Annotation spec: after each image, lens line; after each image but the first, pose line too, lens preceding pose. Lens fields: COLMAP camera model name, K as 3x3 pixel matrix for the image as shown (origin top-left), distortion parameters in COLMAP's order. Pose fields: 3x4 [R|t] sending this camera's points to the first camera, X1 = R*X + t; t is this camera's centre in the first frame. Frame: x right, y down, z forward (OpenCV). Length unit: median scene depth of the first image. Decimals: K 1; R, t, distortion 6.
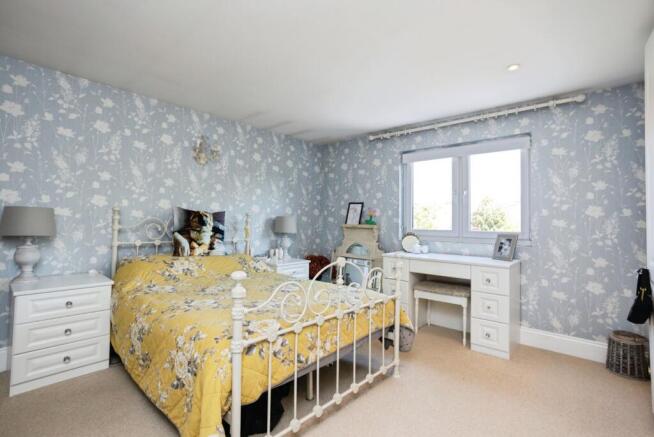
lens RADIAL K [[328.0, 0, 325.4], [0, 328.0, 219.0], [0, 0, 1]] dist [0.027093, -0.000197]
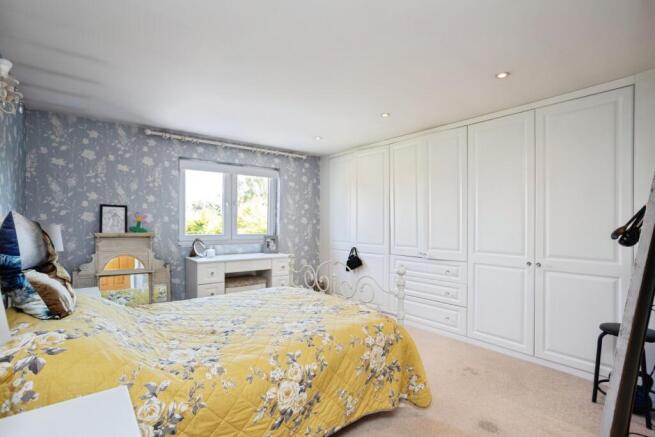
lens RADIAL K [[328.5, 0, 325.9], [0, 328.5, 220.8], [0, 0, 1]] dist [0.027093, -0.000197]
pose [[0.179875, 0.008449, 0.983653, -0.689987], [0.004136, 0.999948, -0.009345, -0.002983], [-0.983681, 0.005749, 0.179831, 0.414137]]
